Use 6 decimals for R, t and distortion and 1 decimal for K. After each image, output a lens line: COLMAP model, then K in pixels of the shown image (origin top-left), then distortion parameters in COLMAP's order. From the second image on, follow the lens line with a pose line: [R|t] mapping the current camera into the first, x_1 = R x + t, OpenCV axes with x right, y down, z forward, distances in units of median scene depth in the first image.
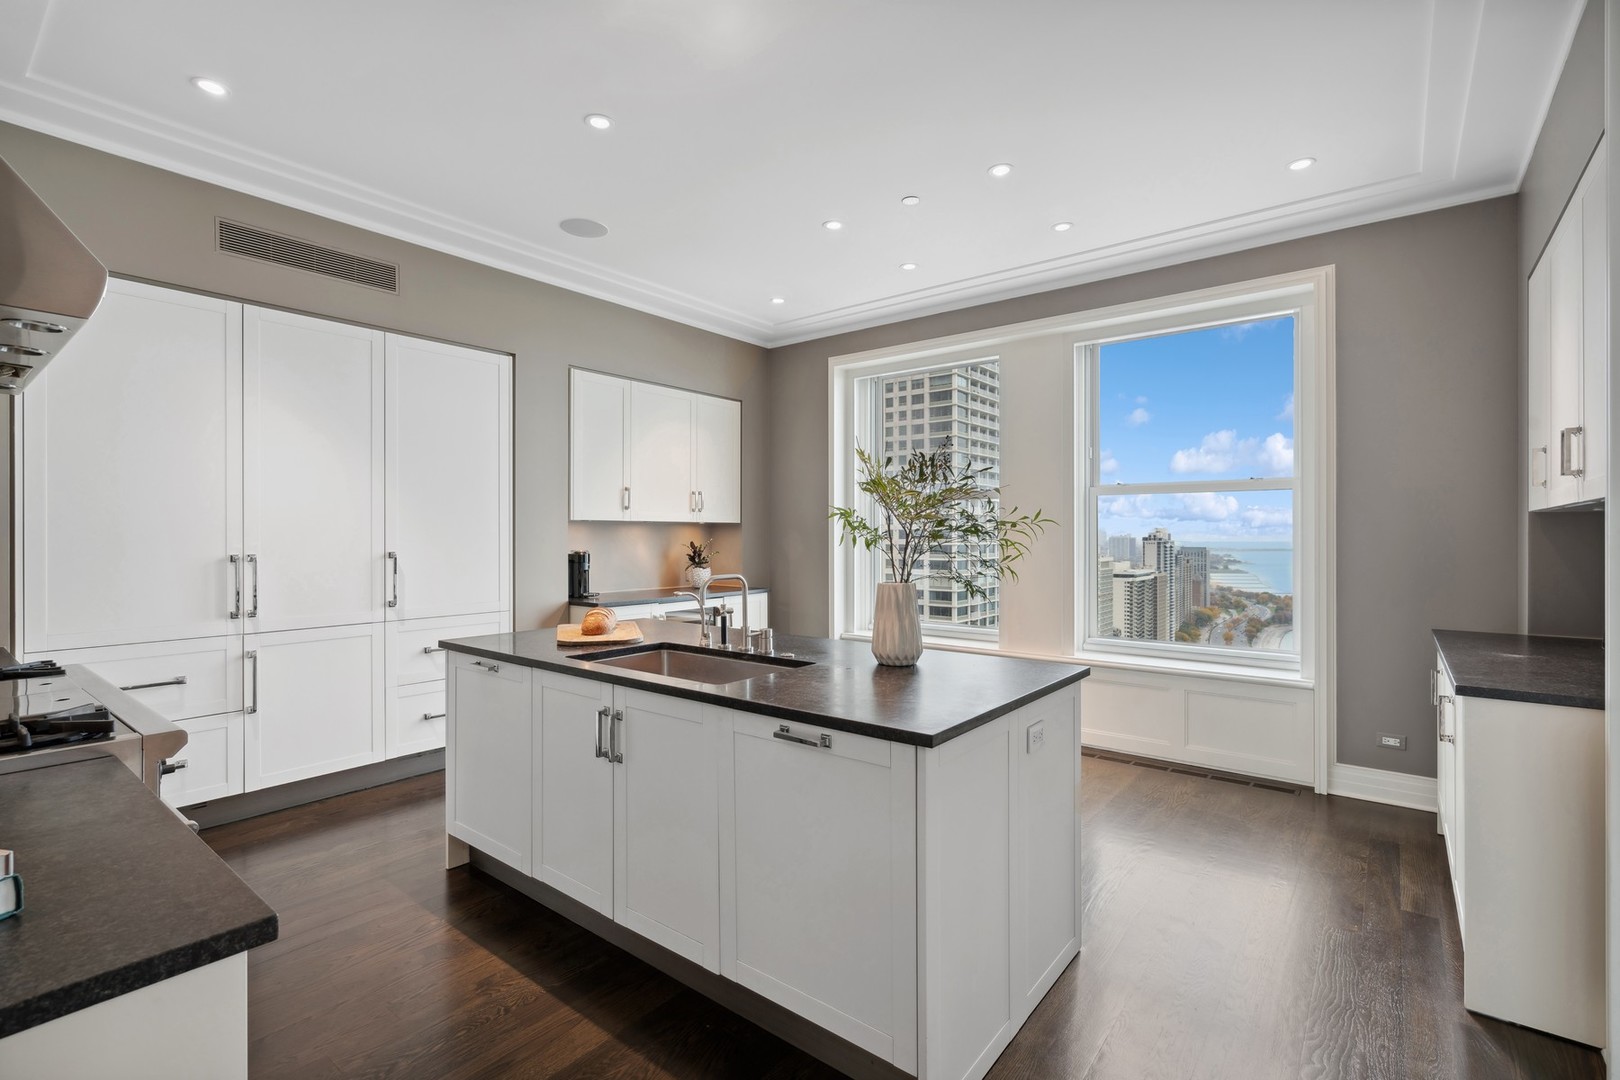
lens RADIAL K [[742.1, 0, 805.1], [0, 742.1, 532.4], [0, 0, 1]] dist [0.000070, 0.000776]
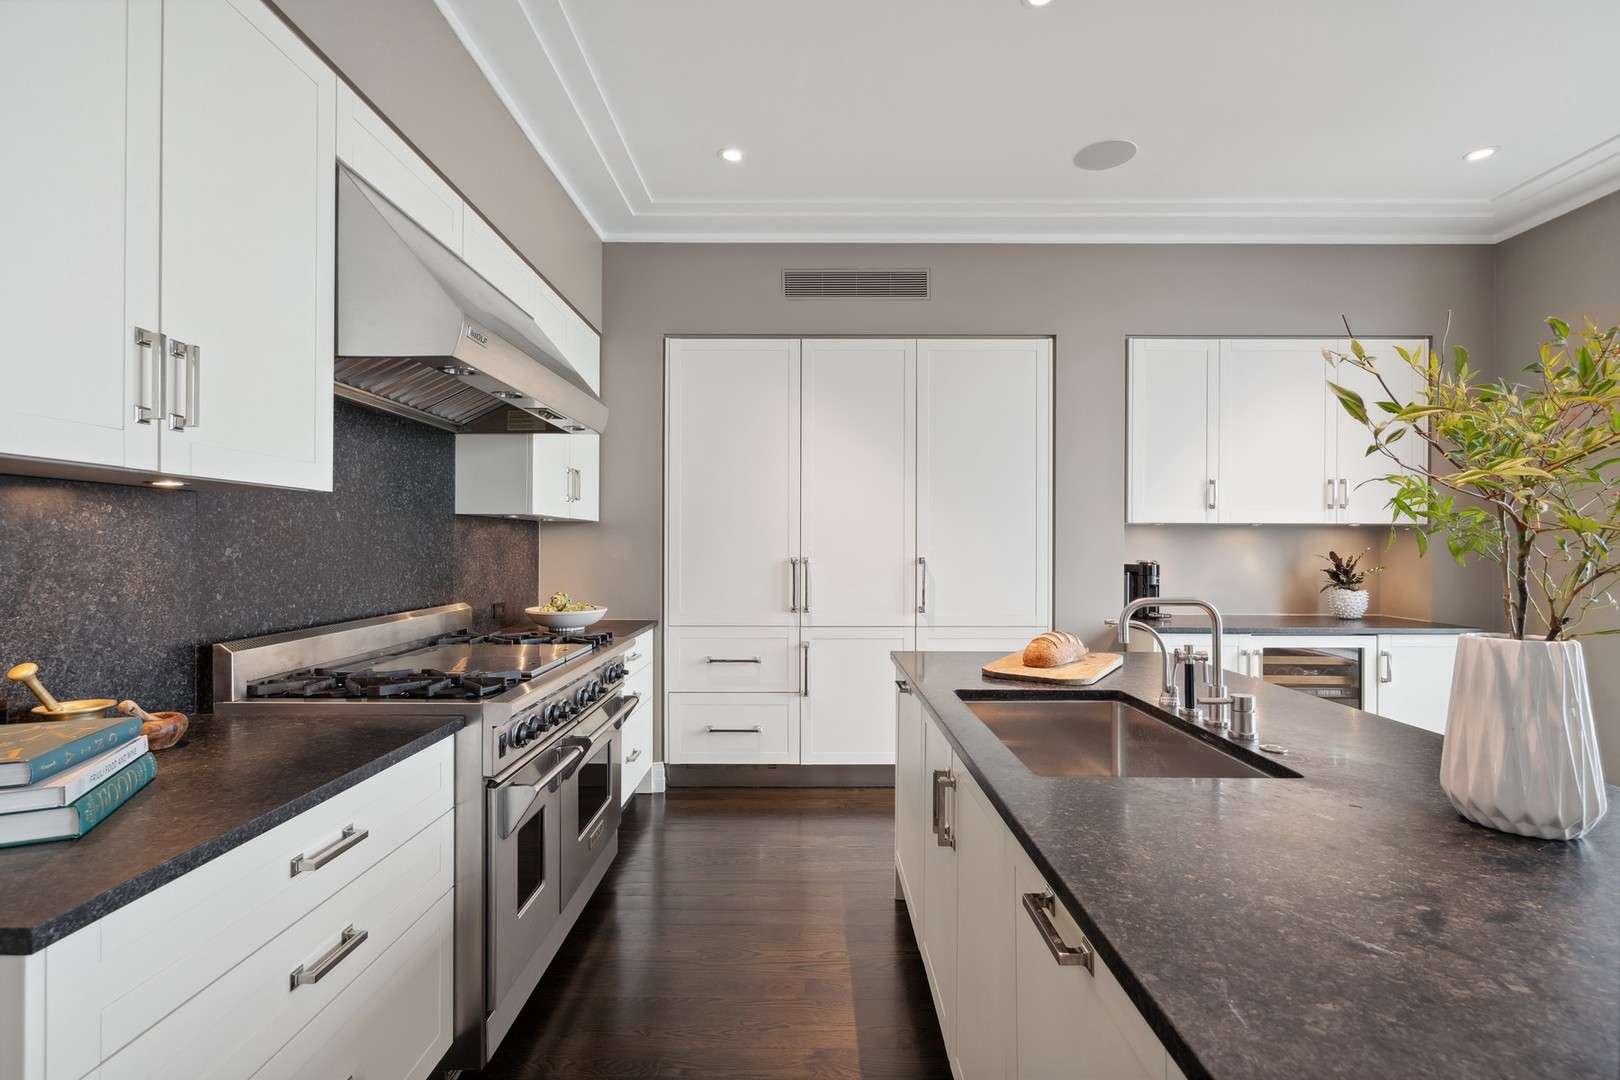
lens RADIAL K [[740.2, 0, 807.5], [0, 740.2, 545.9], [0, 0, 1]] dist [-0.001853, 0.000880]
pose [[0.619154, 0.002025, -0.785267, 0.105212], [-0.000396, 0.999997, 0.002266, 0.006732], [0.785269, -0.001093, 0.619153, 0.208275]]
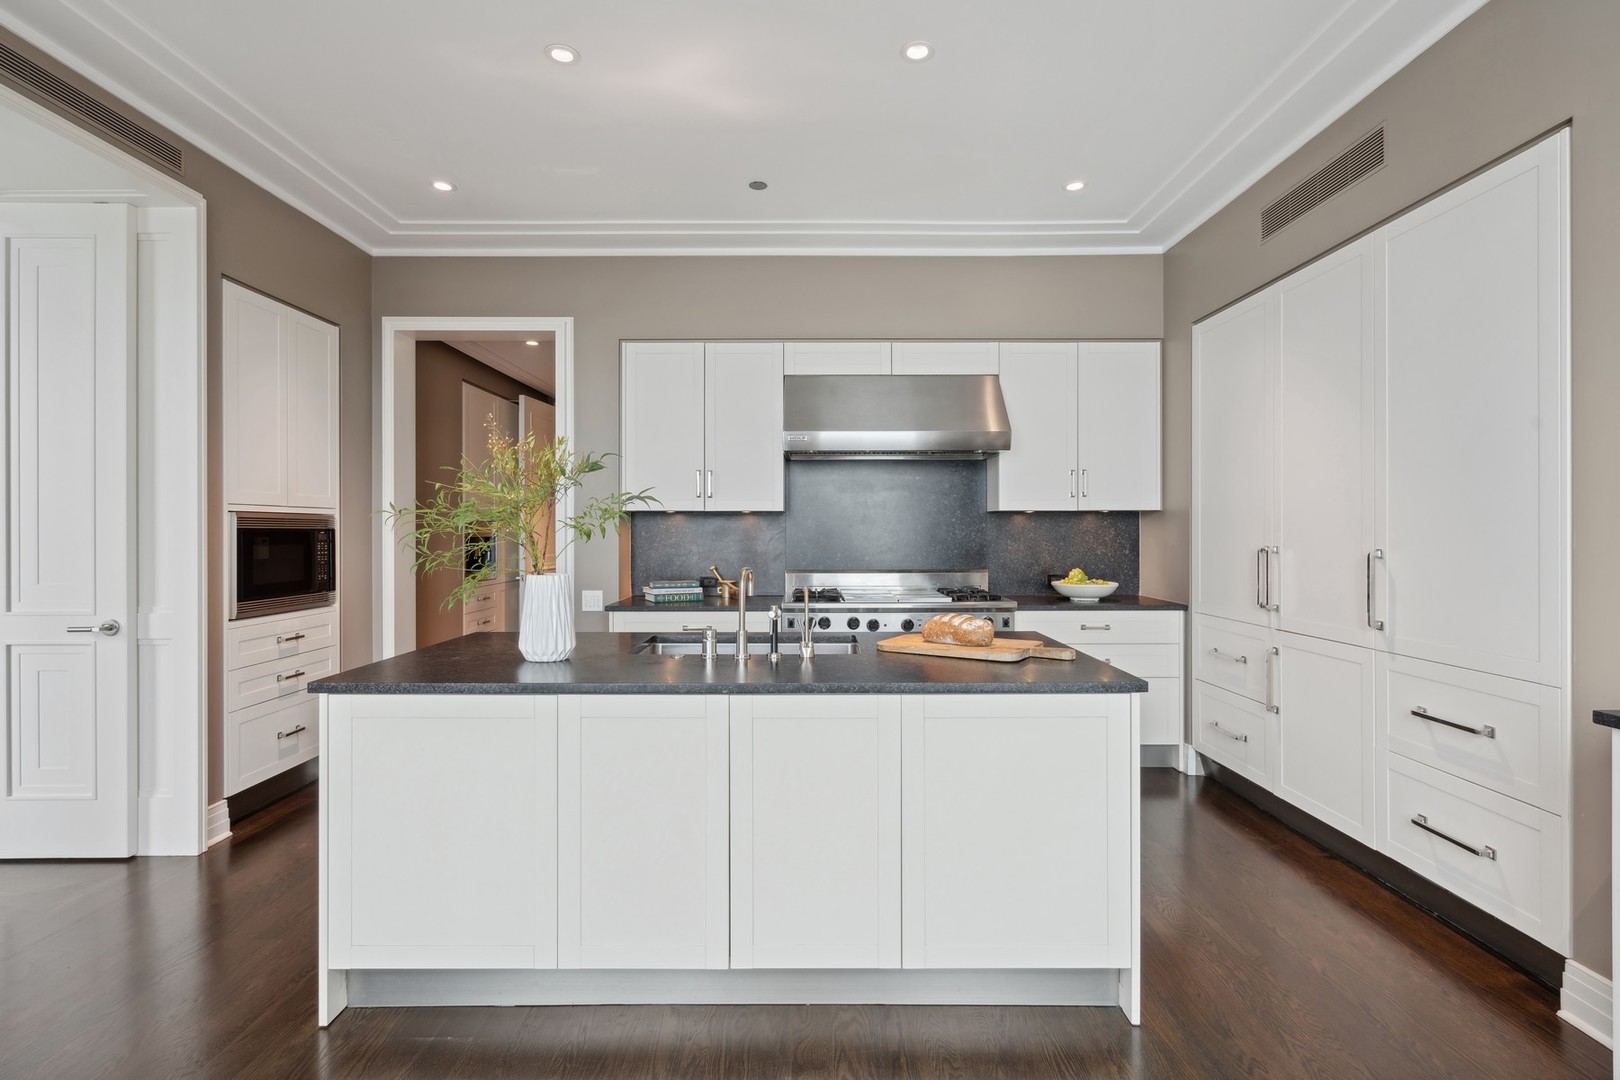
lens RADIAL K [[774.0, 0, 810.0], [0, 774.0, 540.0], [0, 0, 1]] dist [0.001658, 0.000144]
pose [[-0.781203, 0.008572, -0.624218, 0.235545], [0.004153, 0.999955, 0.008534, 0.007262], [0.624263, 0.004074, -0.781203, 0.986847]]
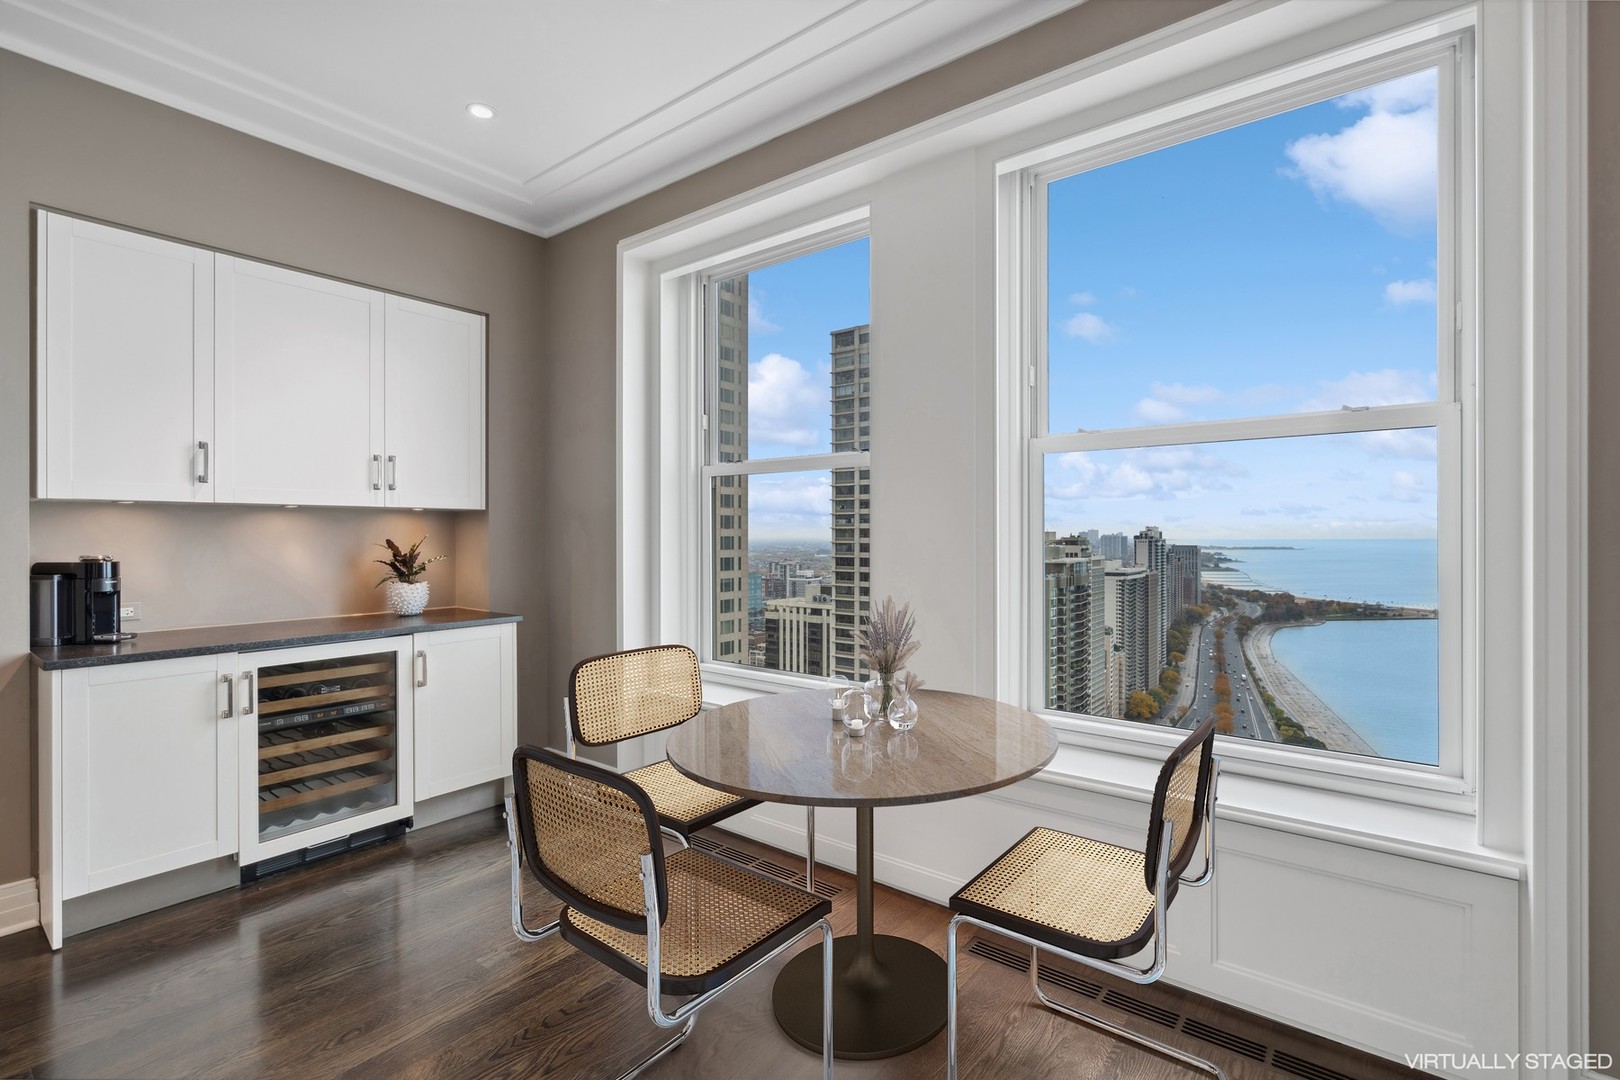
lens RADIAL K [[740.2, 0, 807.5], [0, 740.2, 545.9], [0, 0, 1]] dist [-0.001853, 0.000880]
pose [[0.999930, -0.005278, 0.010635, 0.217268], [0.005084, 0.999823, 0.018110, 0.009788], [-0.010729, -0.018055, 0.999779, 0.458591]]
